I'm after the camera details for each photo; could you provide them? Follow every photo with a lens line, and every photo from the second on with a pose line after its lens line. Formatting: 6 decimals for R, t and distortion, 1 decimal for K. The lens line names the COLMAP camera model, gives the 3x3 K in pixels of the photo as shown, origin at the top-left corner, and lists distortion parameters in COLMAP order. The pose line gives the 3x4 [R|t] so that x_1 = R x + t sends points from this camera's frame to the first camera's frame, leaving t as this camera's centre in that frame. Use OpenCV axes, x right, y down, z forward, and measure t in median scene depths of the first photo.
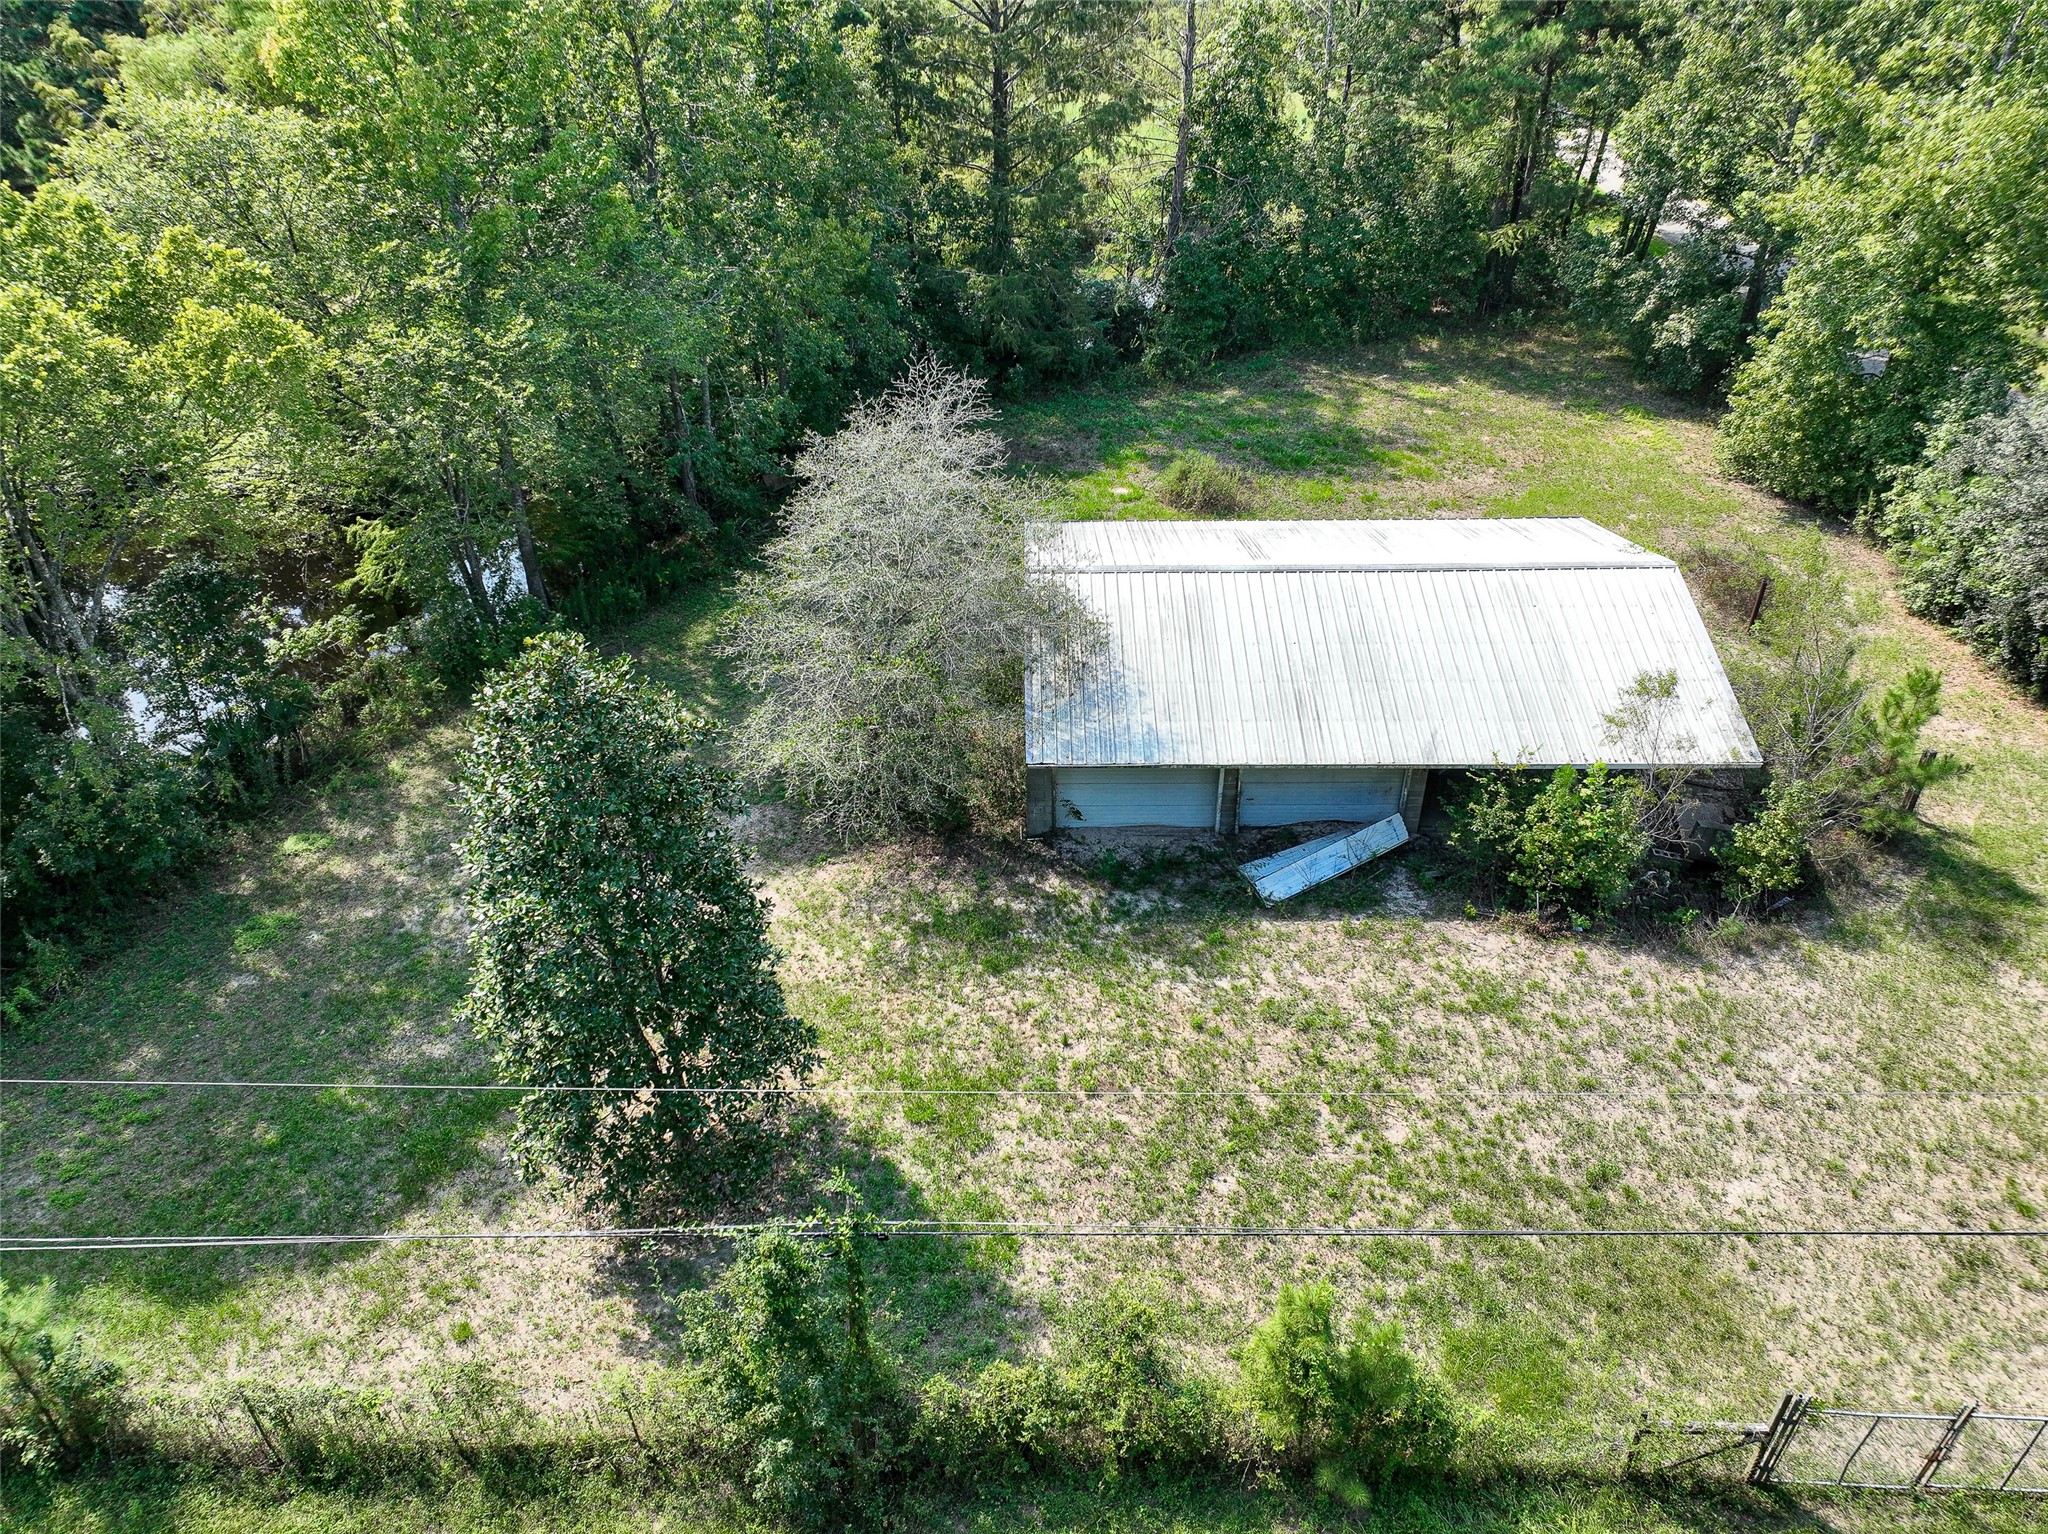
lens RADIAL K [[1458.4, 0, 1027.8], [0, 1458.4, 779.4], [0, 0, 1]] dist [-0.002139, 0.025248]
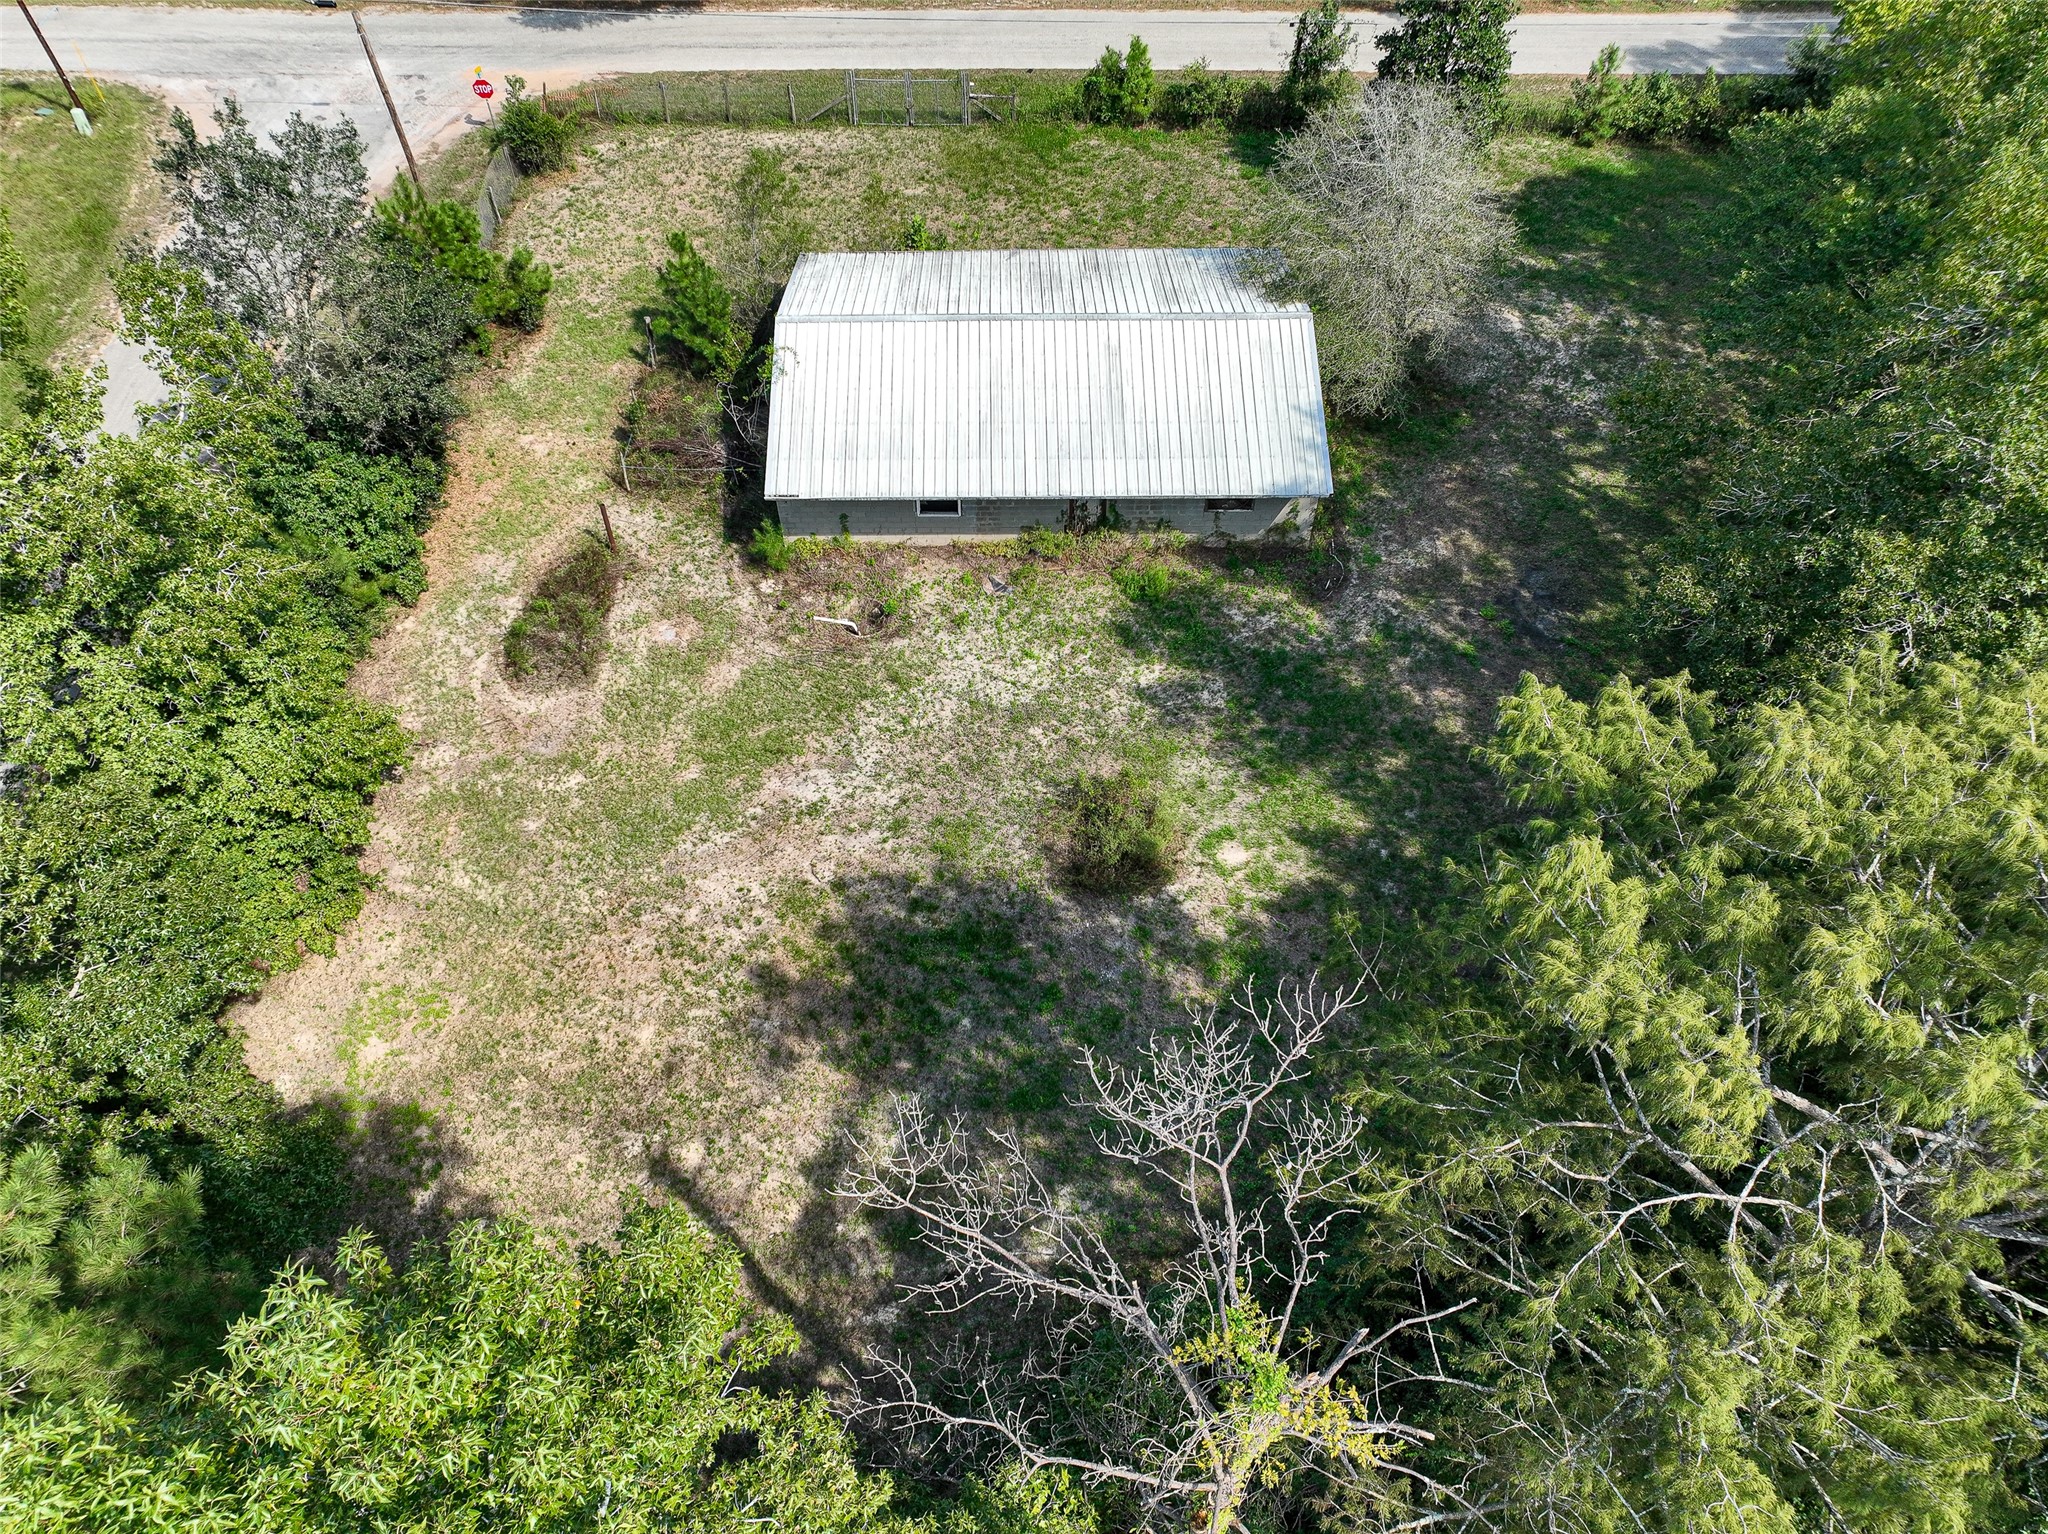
lens RADIAL K [[1458.4, 0, 1030.7], [0, 1458.4, 765.6], [0, 0, 1]] dist [-0.002139, 0.025248]
pose [[-0.999845, 0.017085, 0.004138, 0.274421], [0.005151, 0.059699, 0.998203, -1.578033], [0.016807, 0.998070, -0.059777, 1.698574]]
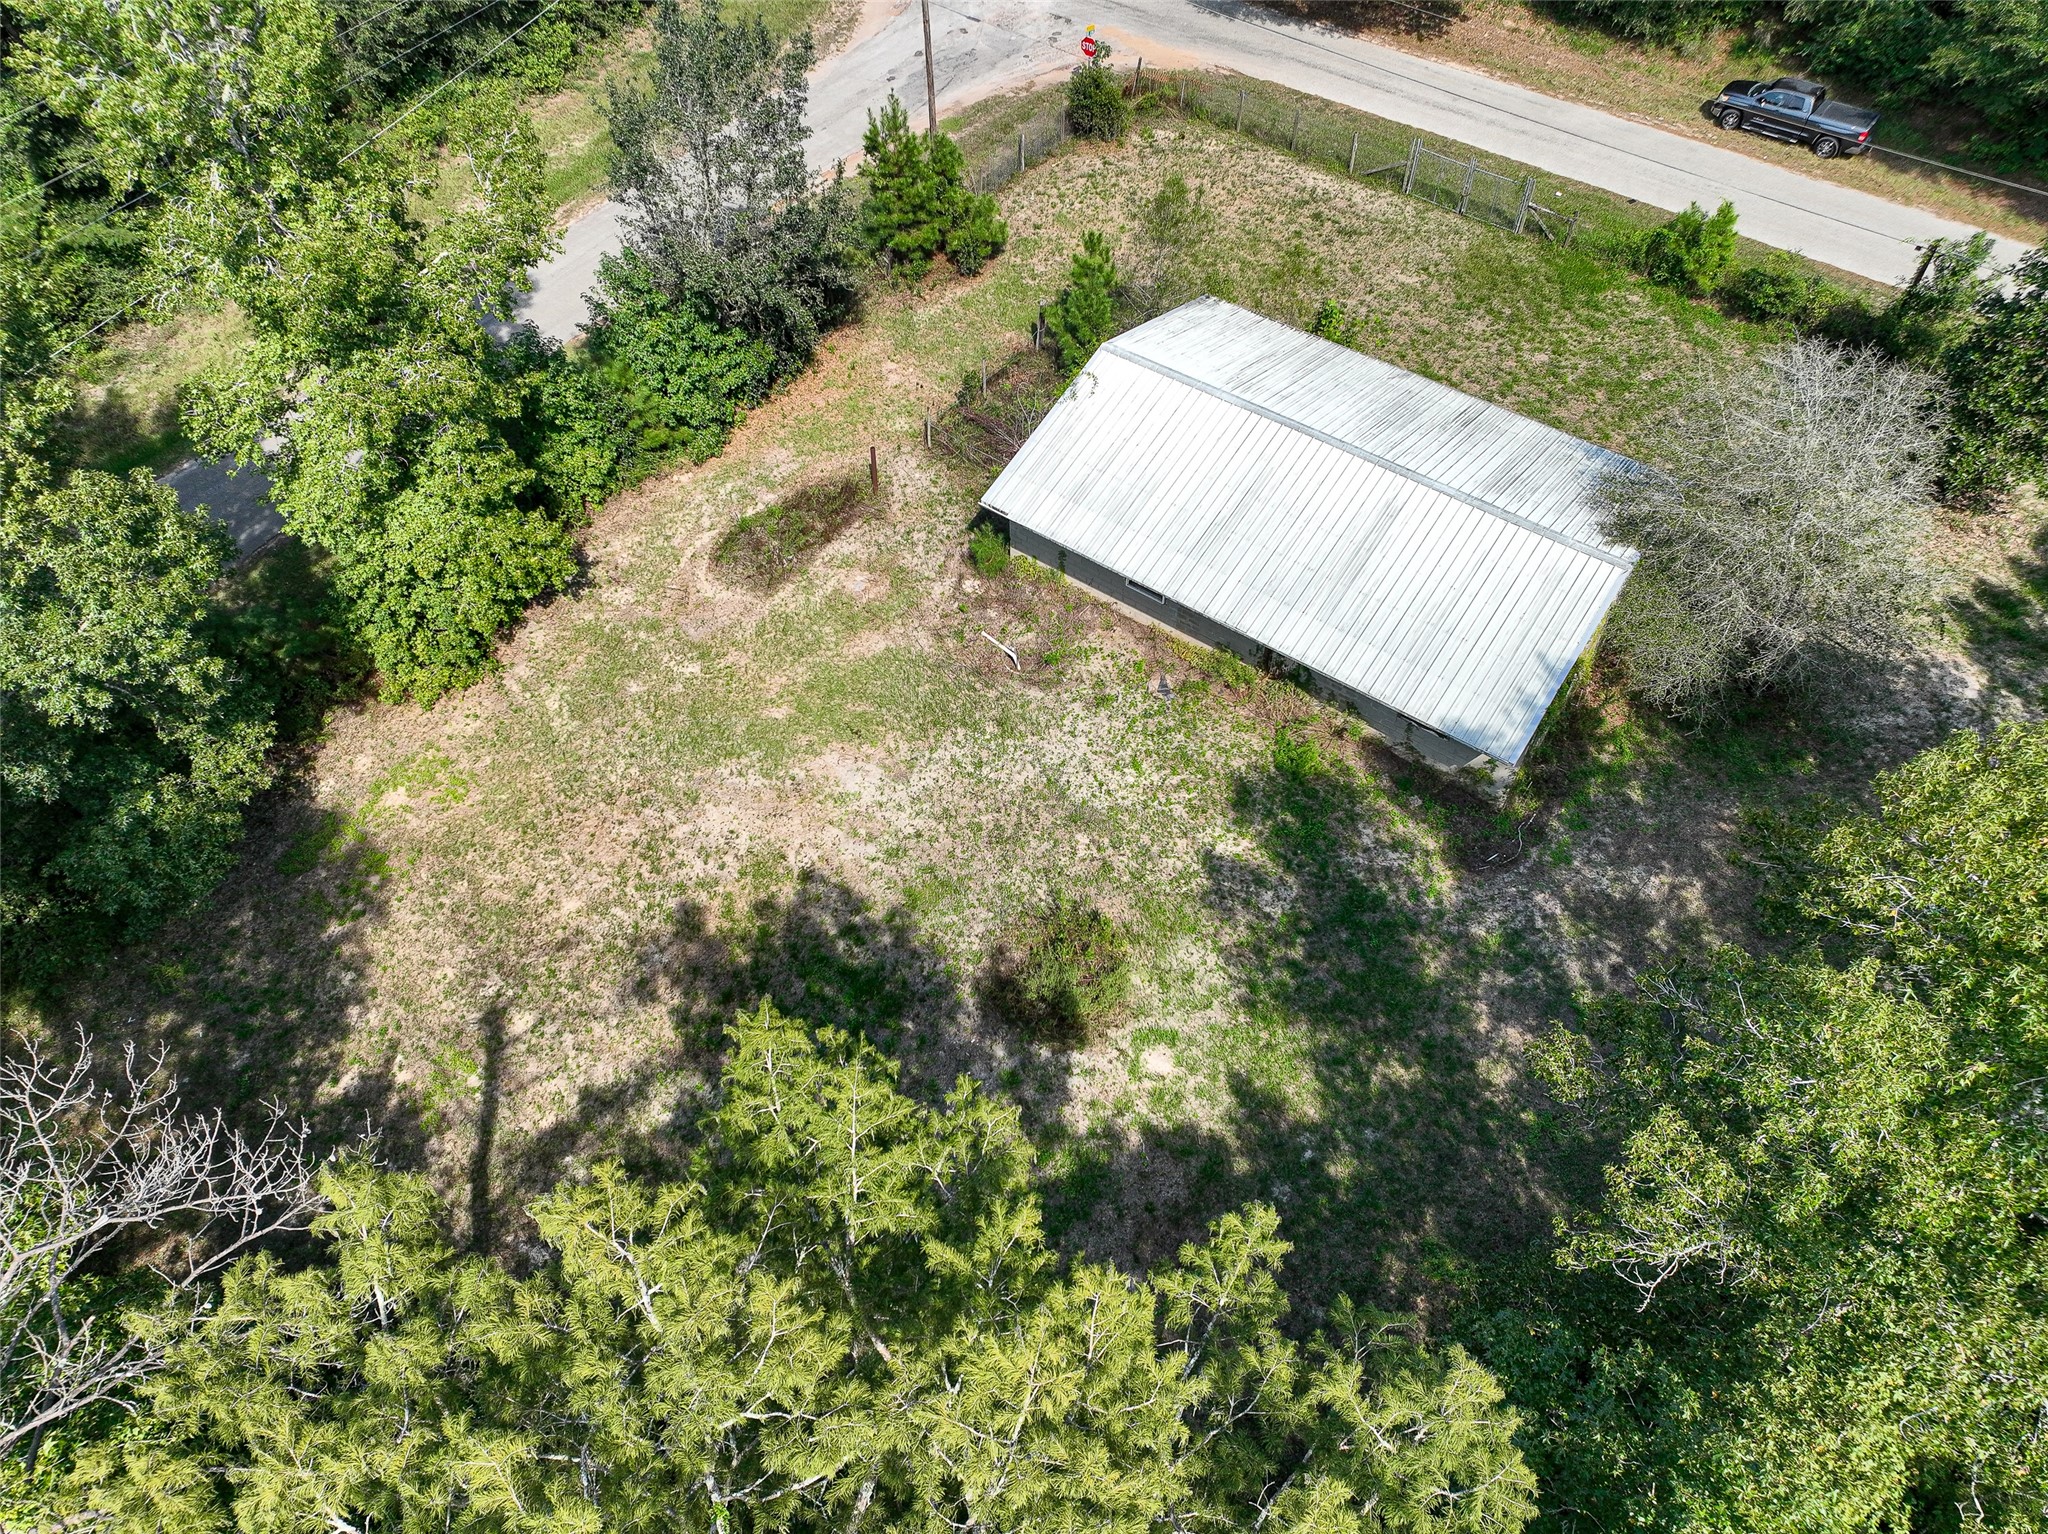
lens RADIAL K [[1458.4, 0, 1024.6], [0, 1458.4, 765.8], [0, 0, 1]] dist [-0.002139, 0.025248]
pose [[-0.810633, -0.449126, 0.375713, -0.125904], [0.348644, 0.145304, 0.925924, -1.440550], [-0.470449, 0.881574, 0.038797, 1.508196]]
